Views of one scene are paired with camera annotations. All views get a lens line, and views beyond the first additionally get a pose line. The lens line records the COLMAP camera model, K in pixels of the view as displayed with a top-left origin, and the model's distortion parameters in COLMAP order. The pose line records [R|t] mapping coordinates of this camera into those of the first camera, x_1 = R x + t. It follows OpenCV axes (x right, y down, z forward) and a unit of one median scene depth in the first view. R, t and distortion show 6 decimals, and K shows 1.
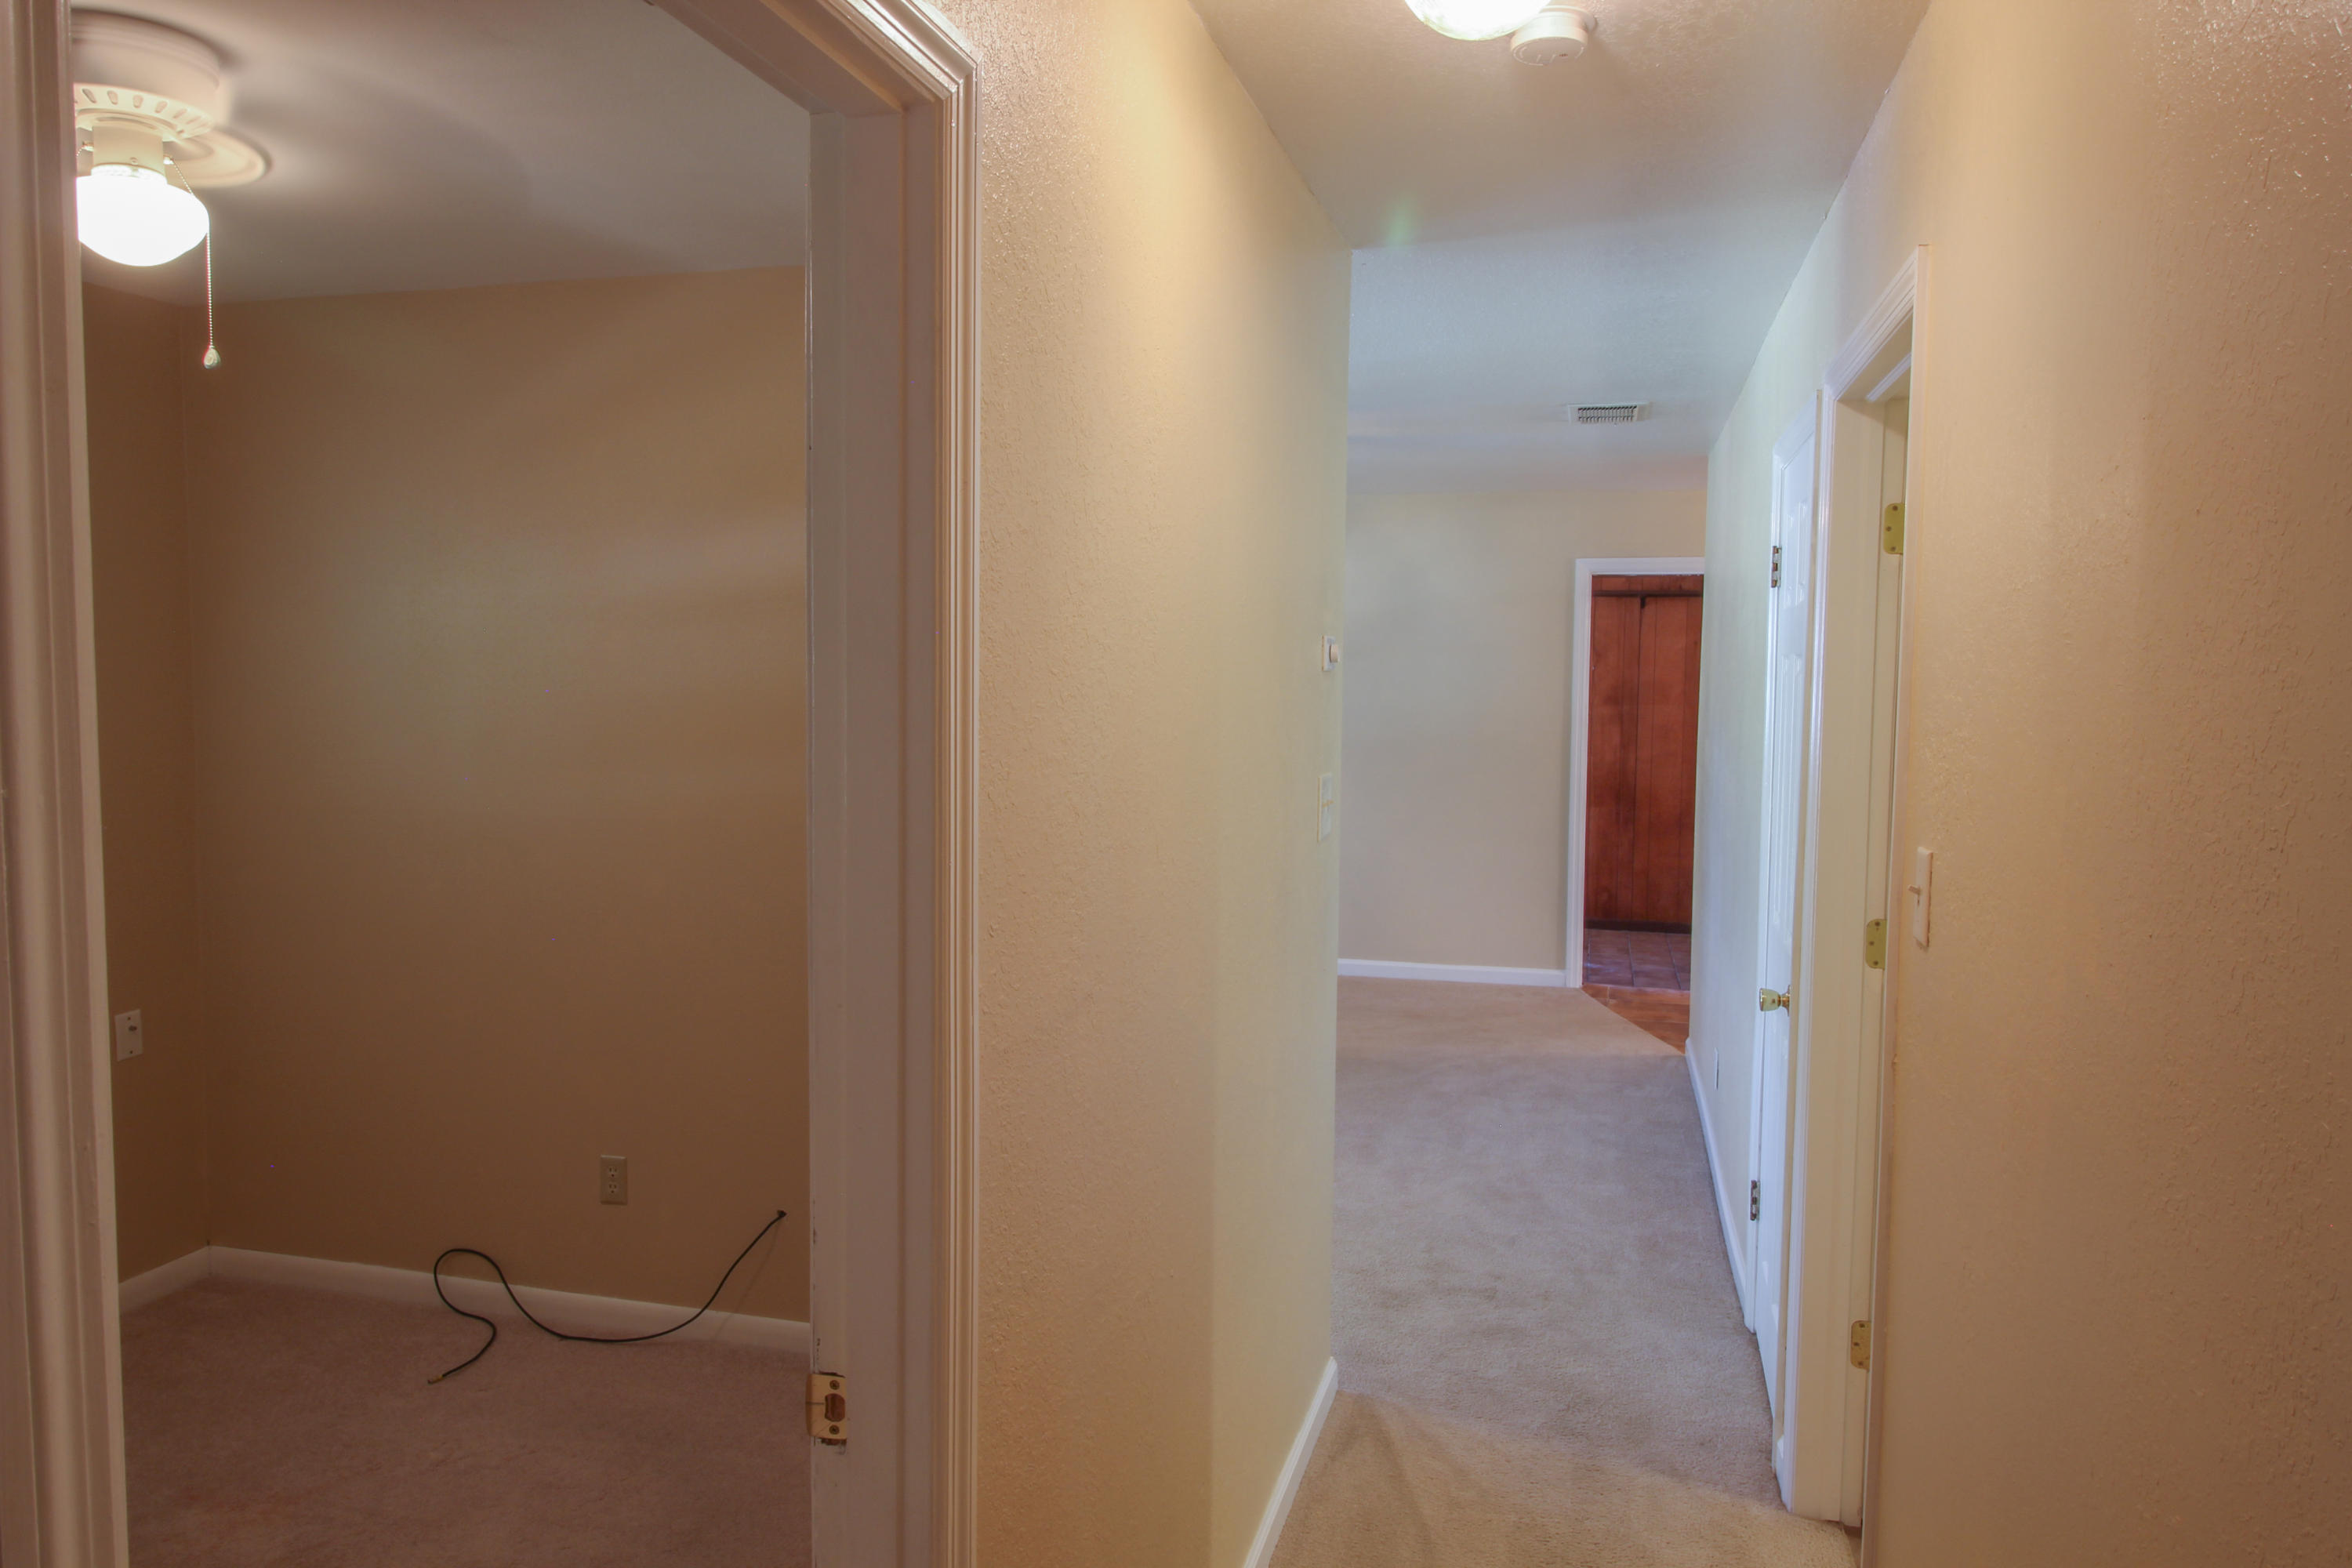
lens RADIAL K [[1584.3, 0, 1178.4], [0, 1584.3, 785.6], [0, 0, 1]] dist [0.024011, 0.000689]
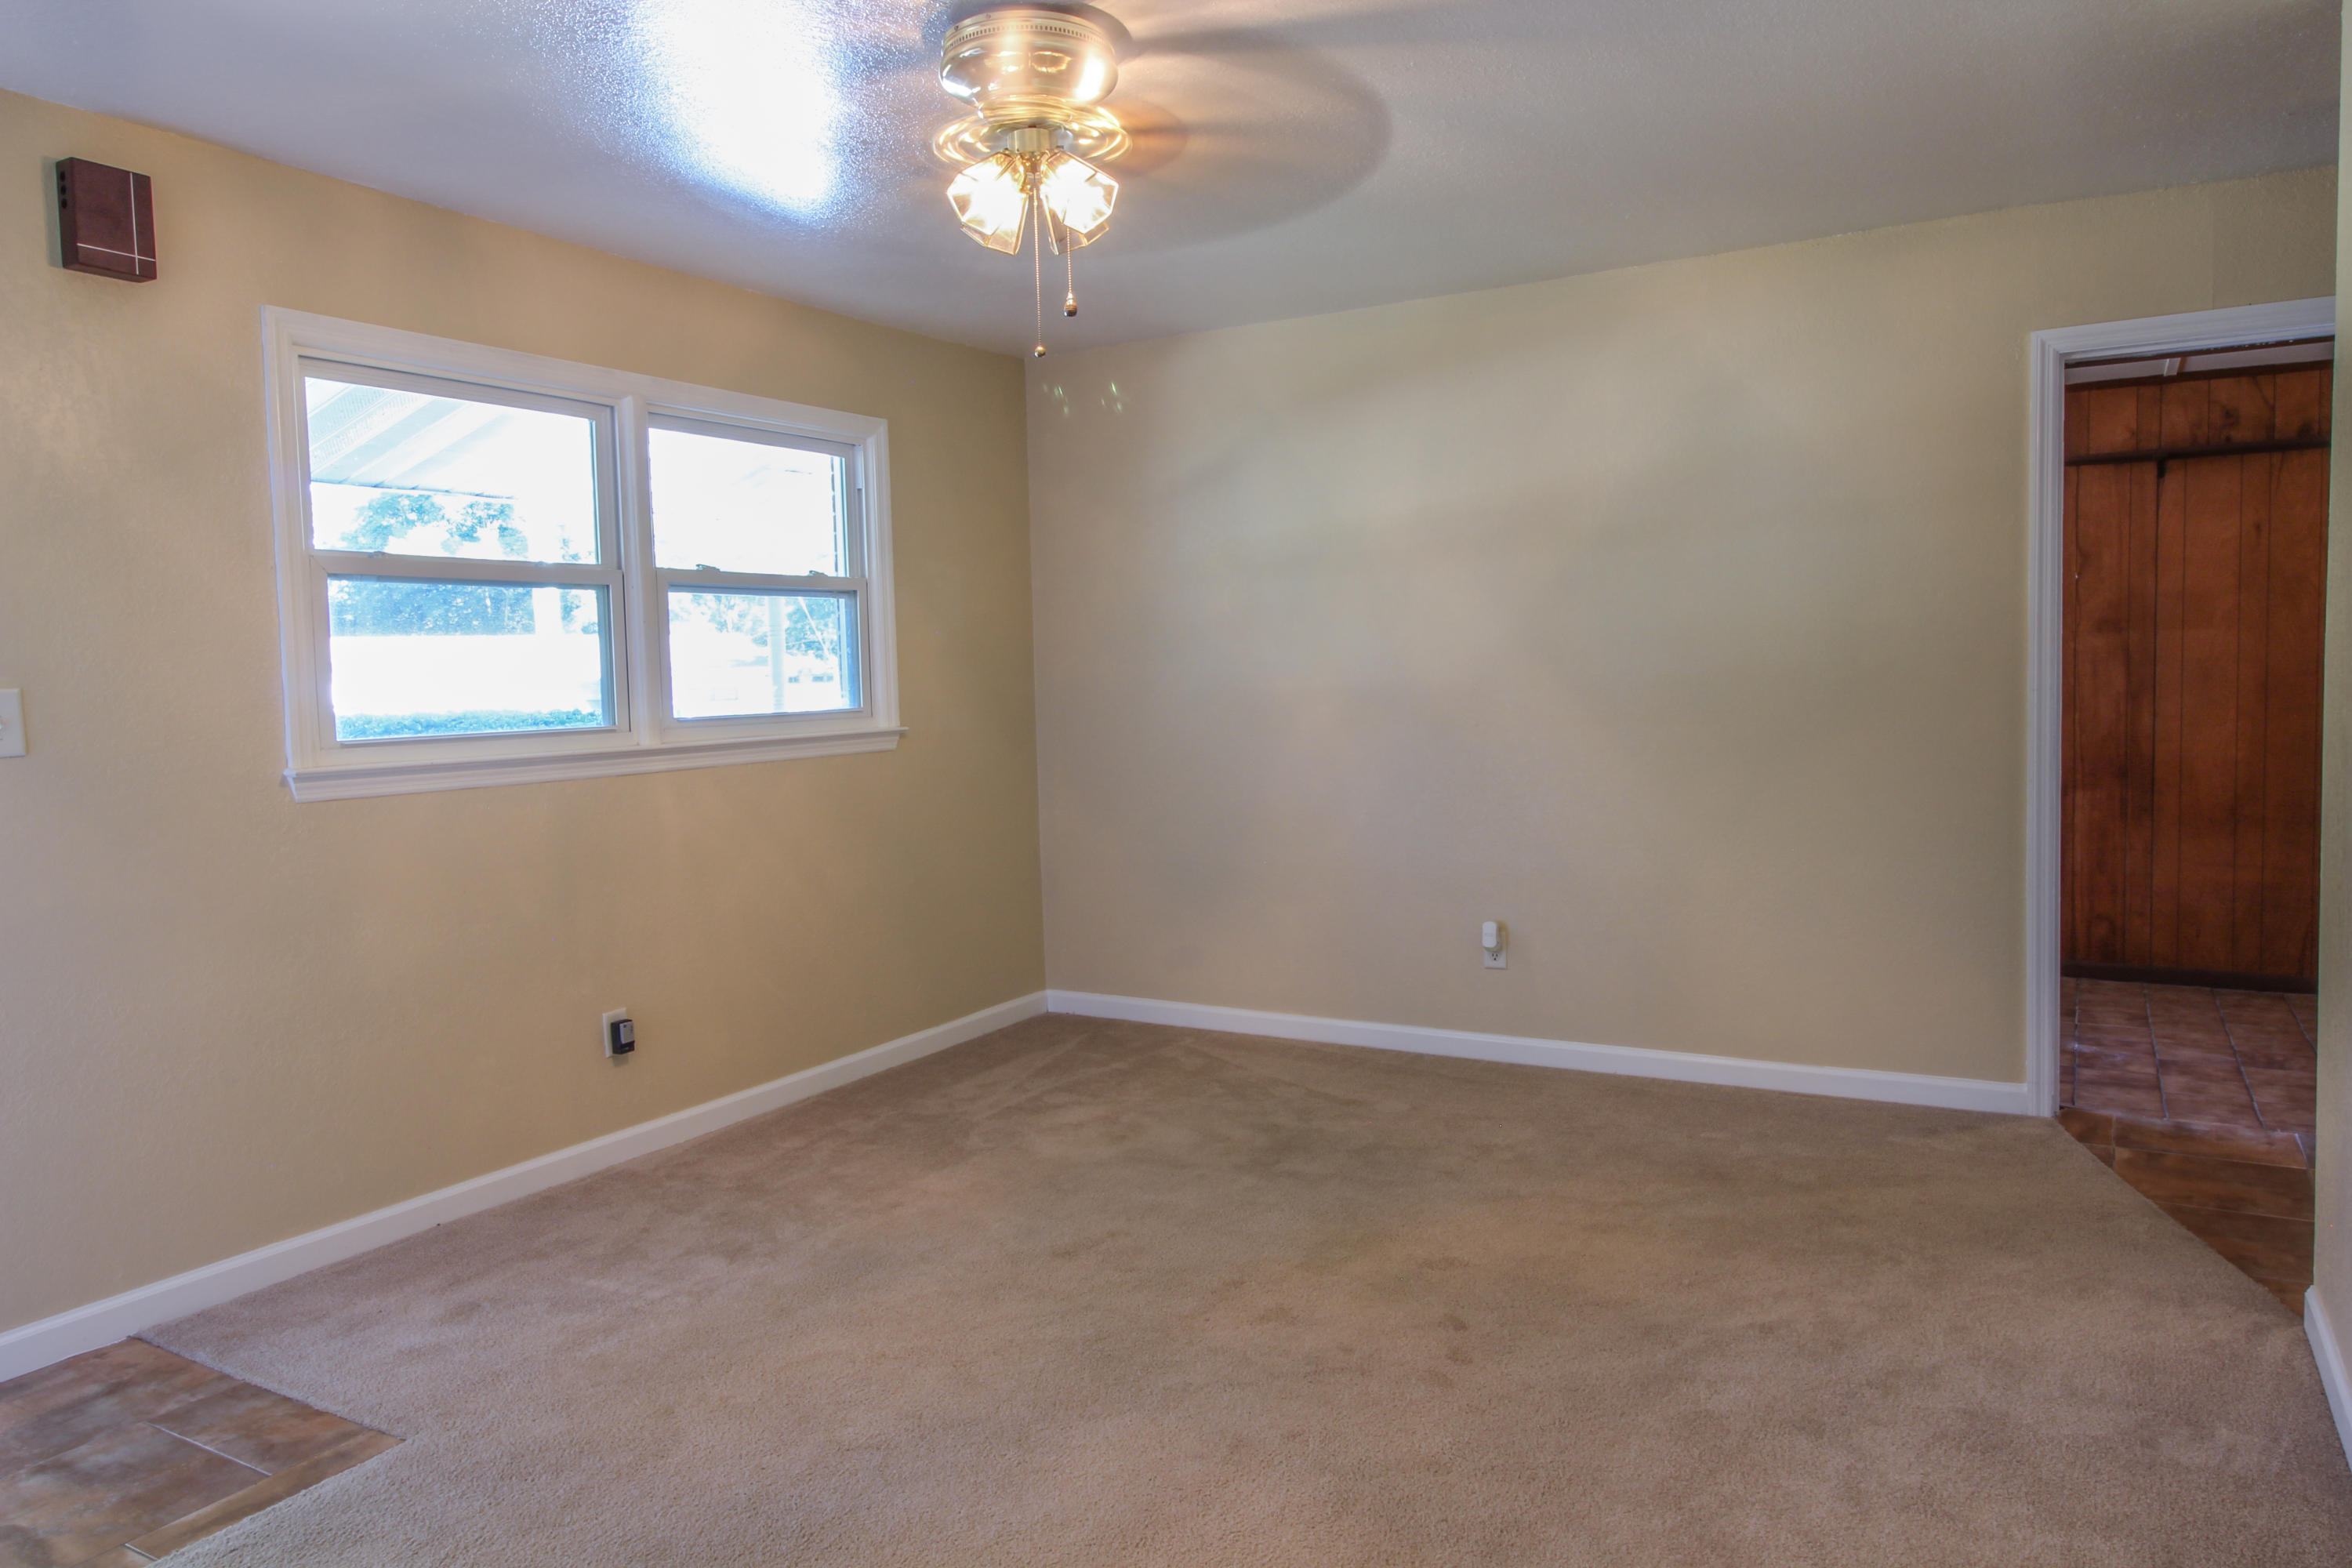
lens RADIAL K [[1584.3, 0, 1169.7], [0, 1584.3, 777.1], [0, 0, 1]] dist [0.024011, 0.000689]
pose [[0.964441, -0.019214, -0.263598, 0.084880], [0.018709, 0.999815, -0.004426, 0.004117], [0.263634, -0.000663, 0.964623, 0.308983]]
